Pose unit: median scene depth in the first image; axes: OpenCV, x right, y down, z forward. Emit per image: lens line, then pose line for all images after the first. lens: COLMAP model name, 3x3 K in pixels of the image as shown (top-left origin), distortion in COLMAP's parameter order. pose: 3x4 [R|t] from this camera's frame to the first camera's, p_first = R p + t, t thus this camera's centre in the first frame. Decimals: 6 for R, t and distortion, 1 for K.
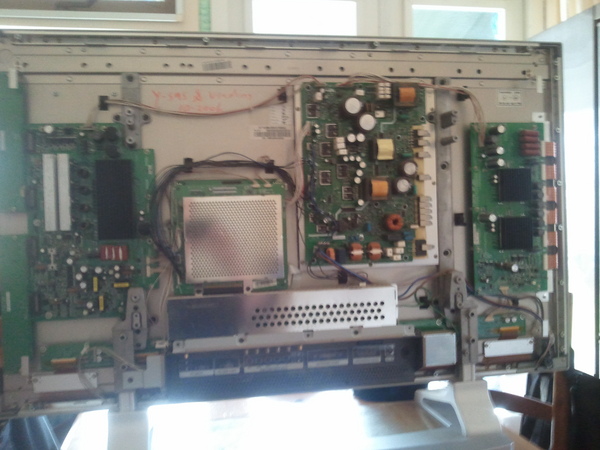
lens RADIAL K [[626.0, 0, 313.6], [0, 626.0, 226.1], [0, 0, 1]] dist [0.050426, -0.292304]
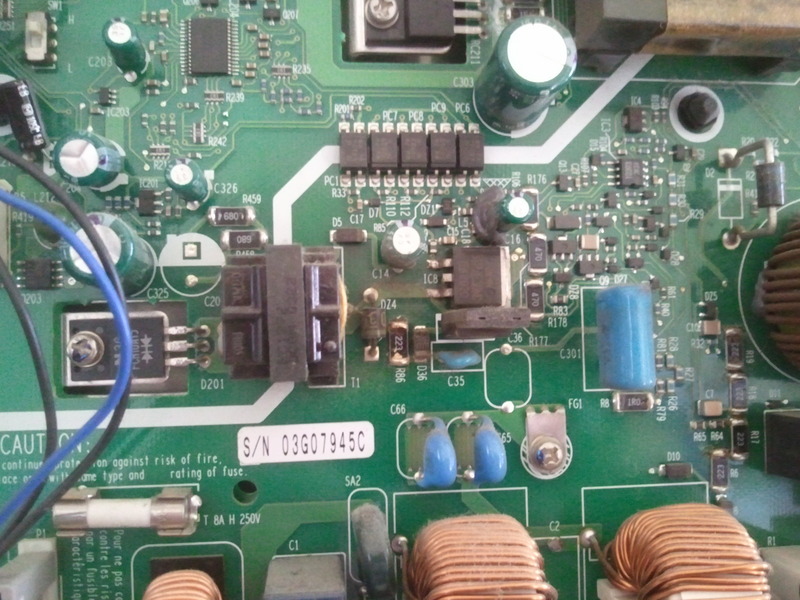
lens RADIAL K [[834.6, 0, 418.1], [0, 834.6, 301.4], [0, 0, 1]] dist [0.050426, -0.292304]
pose [[0.996838, 0.002897, -0.079408, 0.067500], [-0.006384, 0.999024, -0.043702, 0.002349], [0.079204, 0.044071, 0.995884, 0.877440]]
